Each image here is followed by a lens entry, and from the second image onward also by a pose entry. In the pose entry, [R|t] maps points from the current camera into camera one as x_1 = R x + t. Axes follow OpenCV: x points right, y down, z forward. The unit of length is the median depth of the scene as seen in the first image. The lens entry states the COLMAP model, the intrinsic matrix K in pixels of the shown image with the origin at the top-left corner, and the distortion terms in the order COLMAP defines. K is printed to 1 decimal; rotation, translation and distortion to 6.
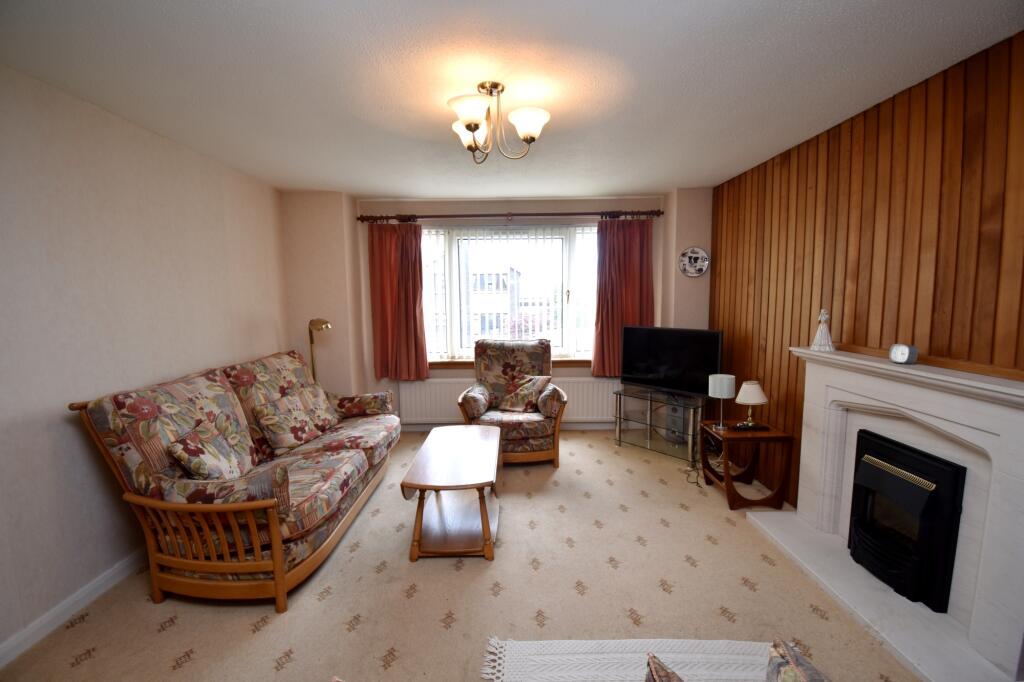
lens RADIAL K [[454.2, 0, 515.7], [0, 454.2, 340.4], [0, 0, 1]] dist [0.020340, -0.027591]
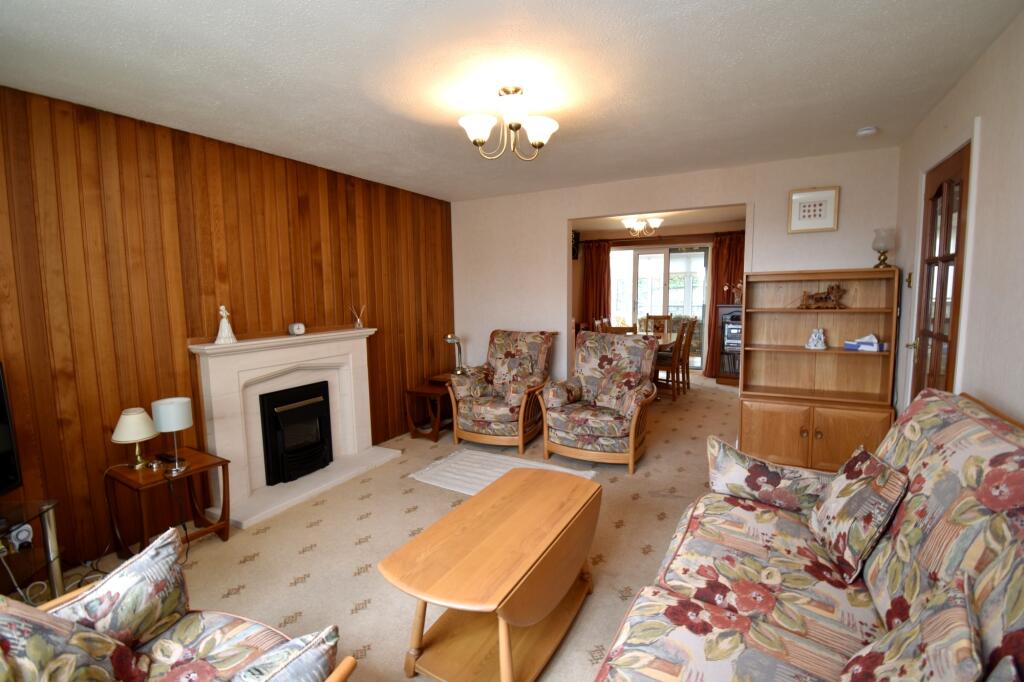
lens RADIAL K [[454.2, 0, 515.7], [0, 454.2, 340.4], [0, 0, 1]] dist [0.020340, -0.027591]
pose [[-0.871830, -0.029412, 0.488925, -0.523387], [0.072259, 0.979550, 0.187776, -0.154302], [-0.484449, 0.199038, -0.851876, 1.748124]]
